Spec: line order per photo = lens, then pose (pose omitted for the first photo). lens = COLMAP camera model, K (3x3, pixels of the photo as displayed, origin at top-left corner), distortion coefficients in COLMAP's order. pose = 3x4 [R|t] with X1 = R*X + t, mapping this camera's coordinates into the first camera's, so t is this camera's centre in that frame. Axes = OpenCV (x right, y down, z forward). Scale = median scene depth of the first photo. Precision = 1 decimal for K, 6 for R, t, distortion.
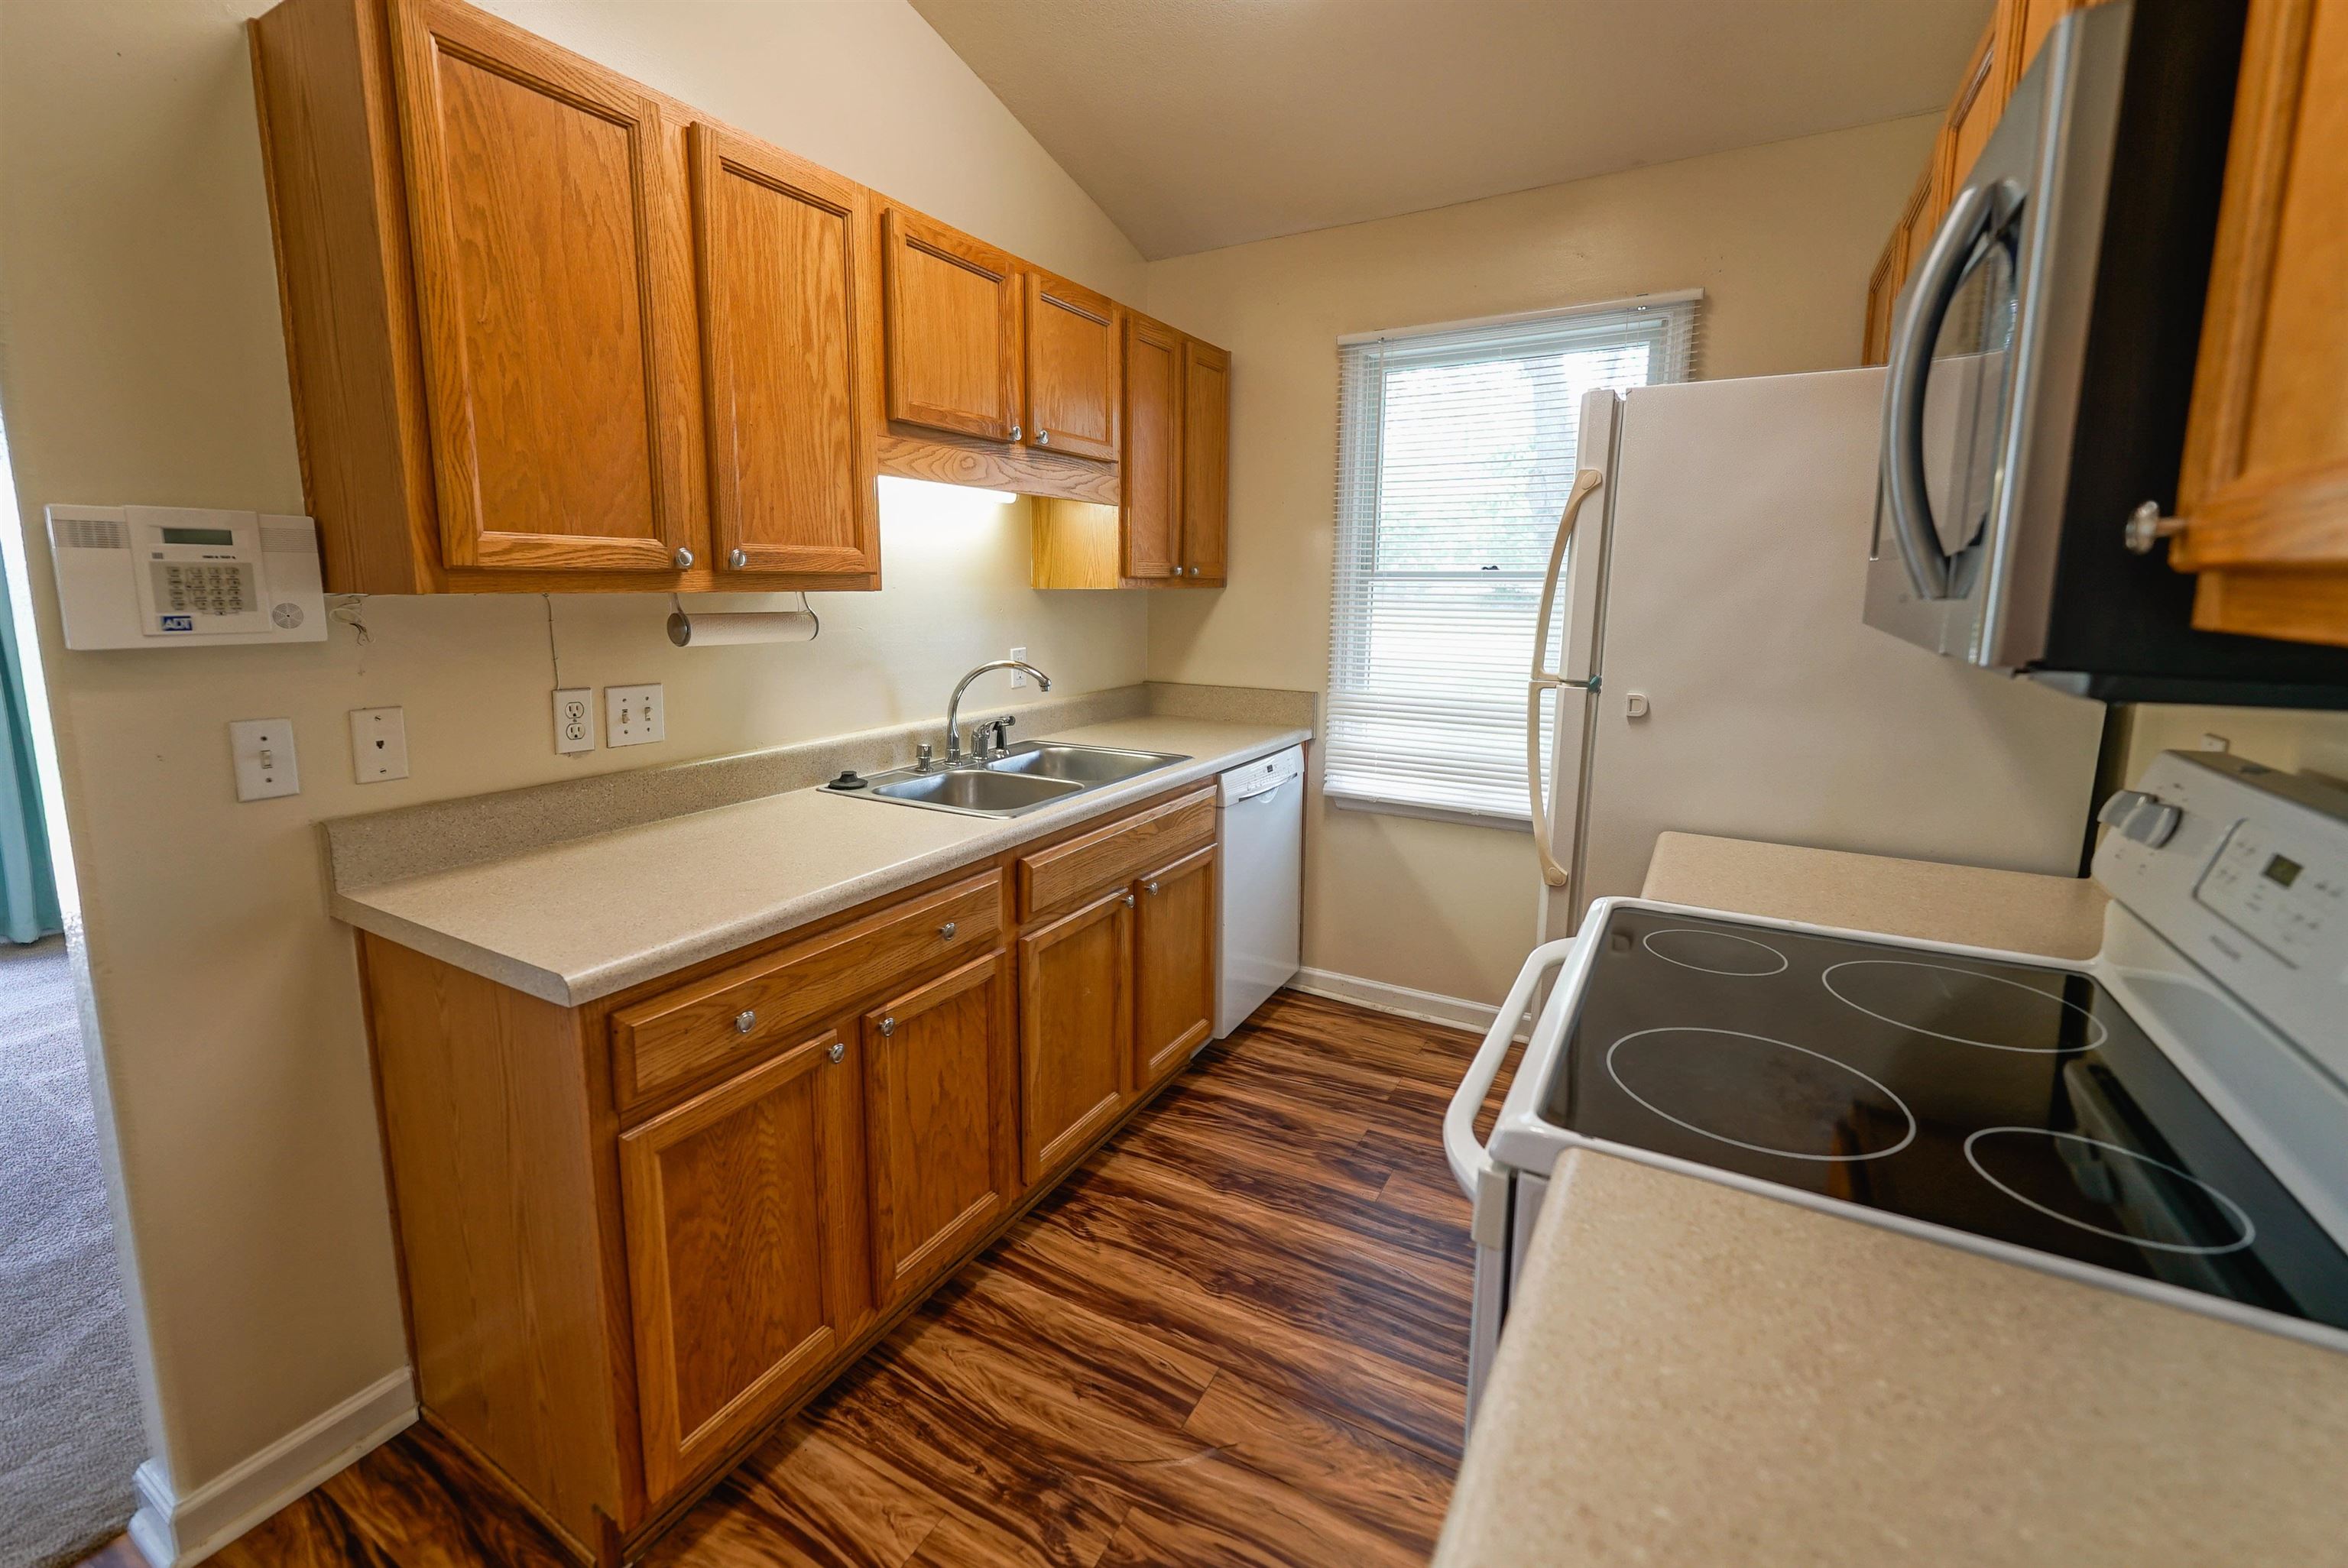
lens RADIAL K [[978.2, 0, 1124.3], [0, 978.2, 730.2], [0, 0, 1]] dist [0.001461, 0.000304]
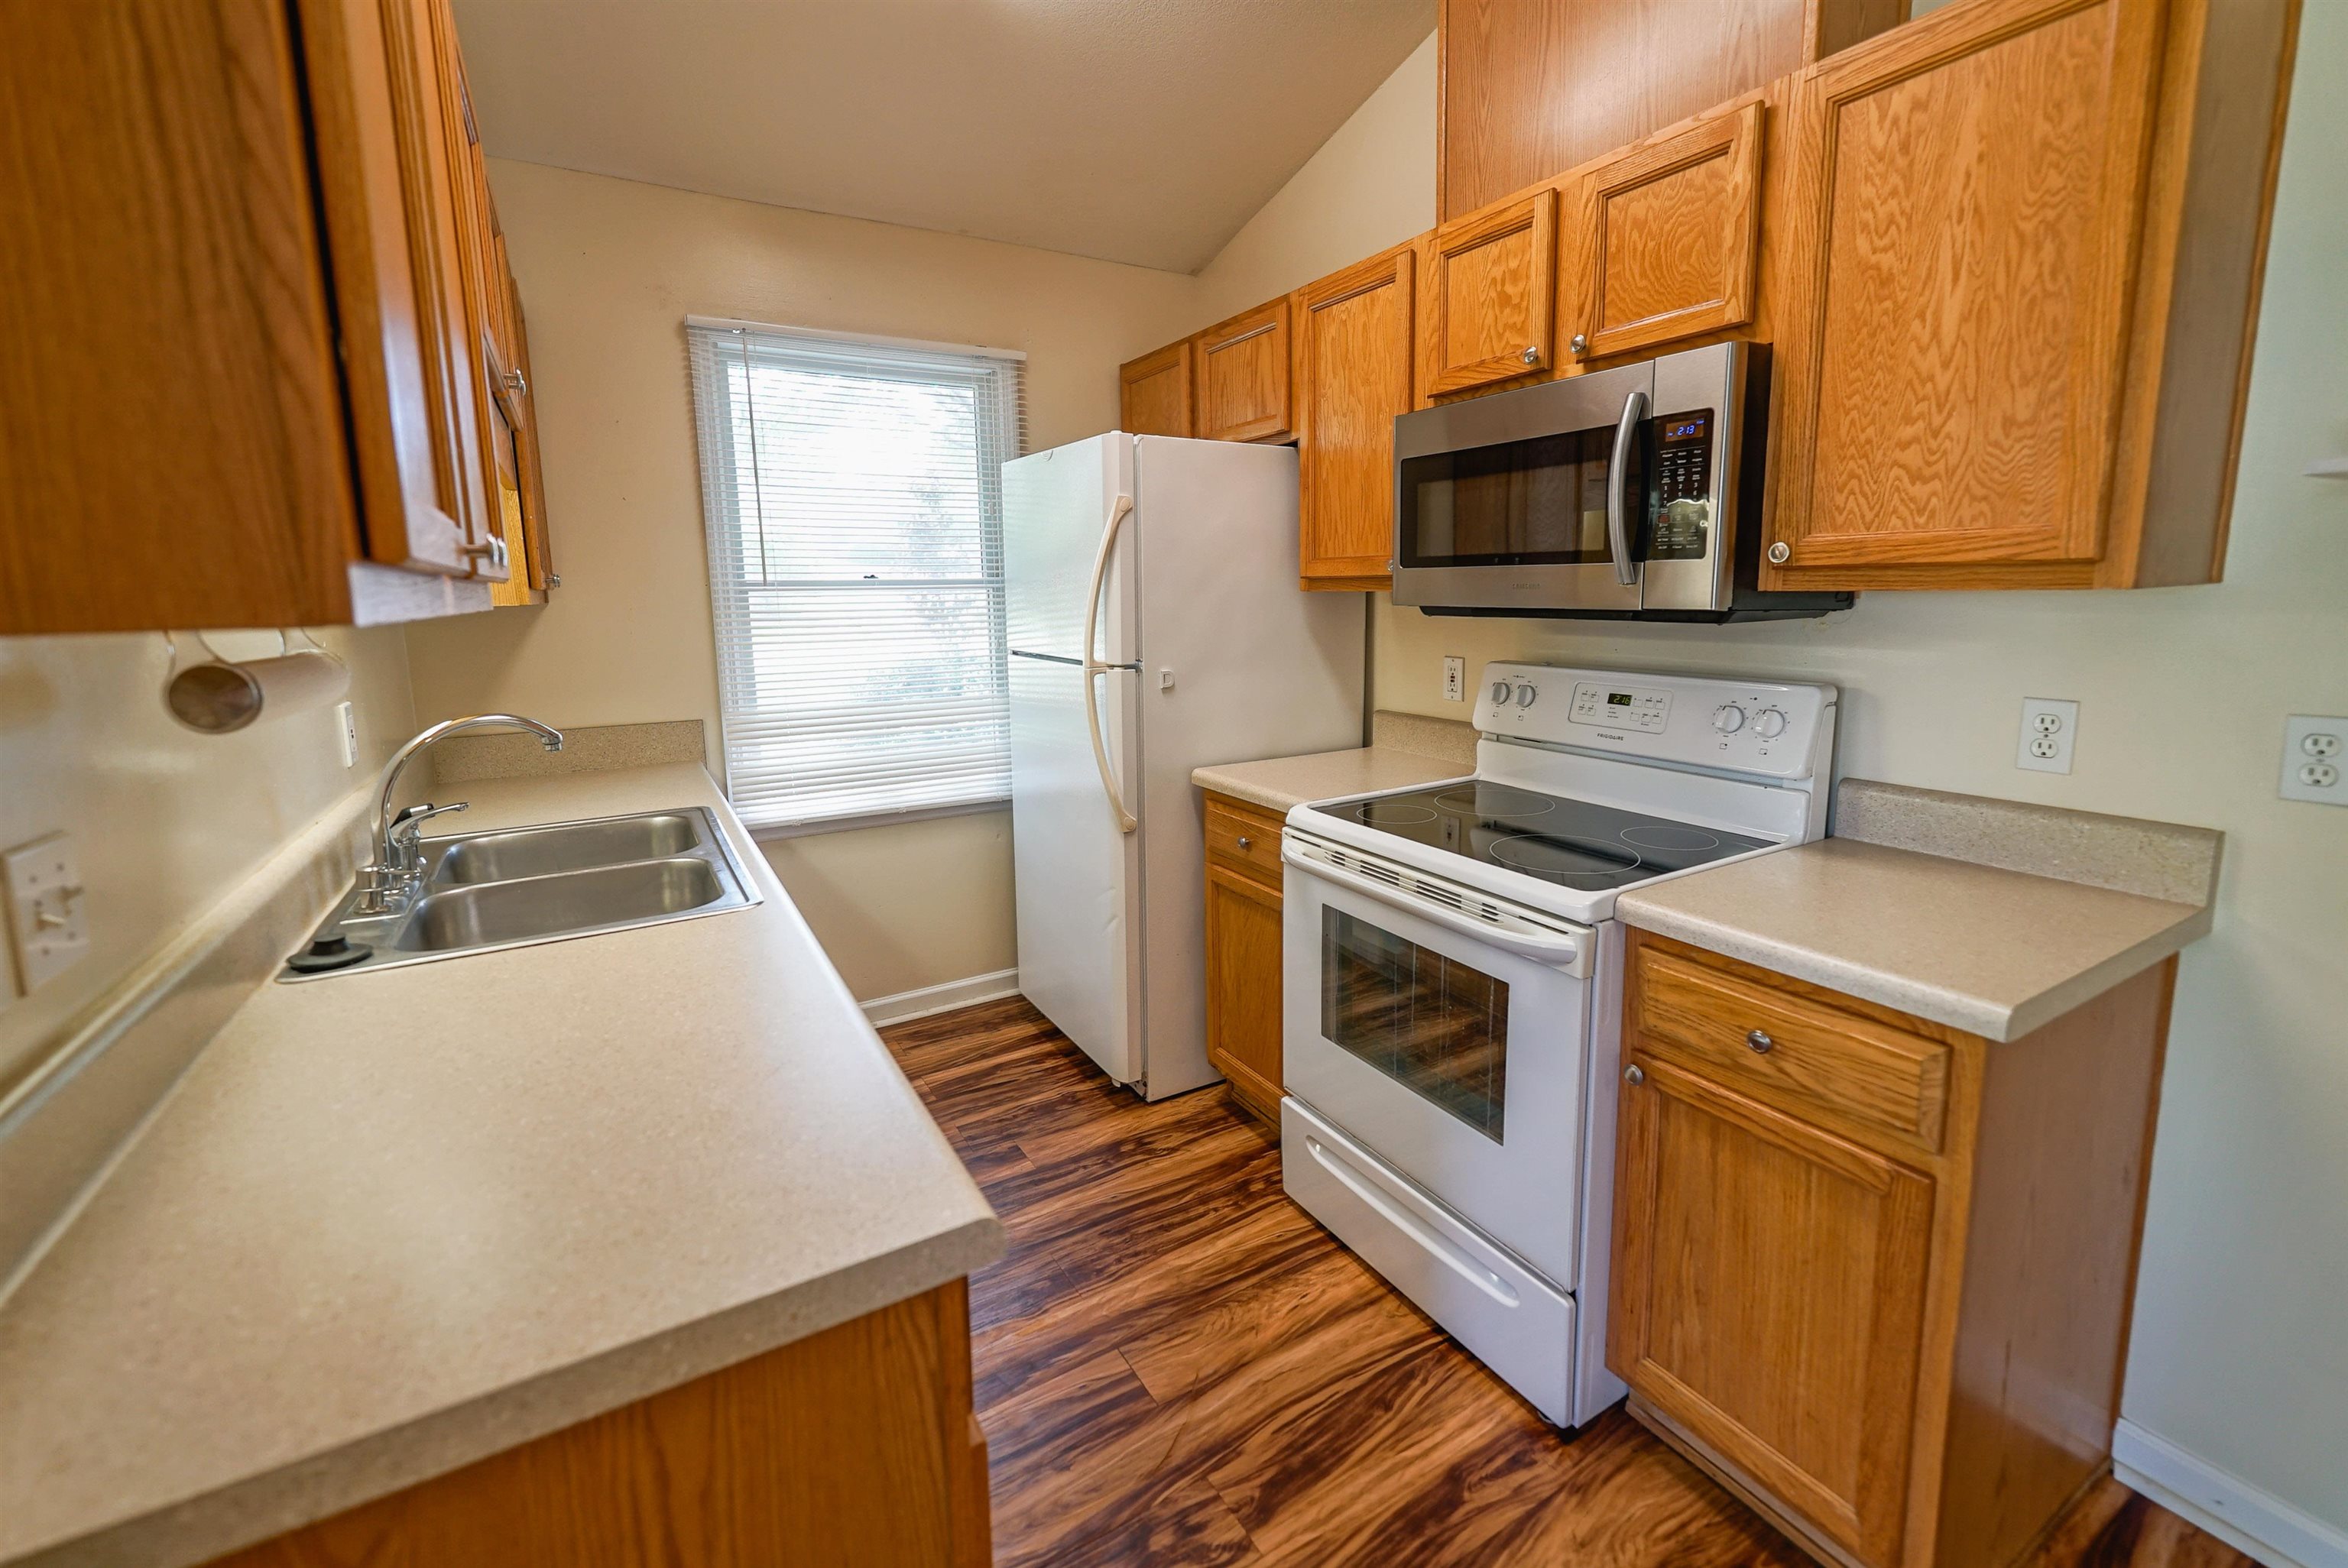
lens RADIAL K [[988.1, 0, 1172.3], [0, 988.1, 729.5], [0, 0, 1]] dist [0.001263, -0.000163]
pose [[0.479757, -0.134430, 0.867042, -0.706031], [0.147743, 0.986460, 0.071195, -0.057580], [-0.864873, 0.093943, 0.493122, 0.386225]]
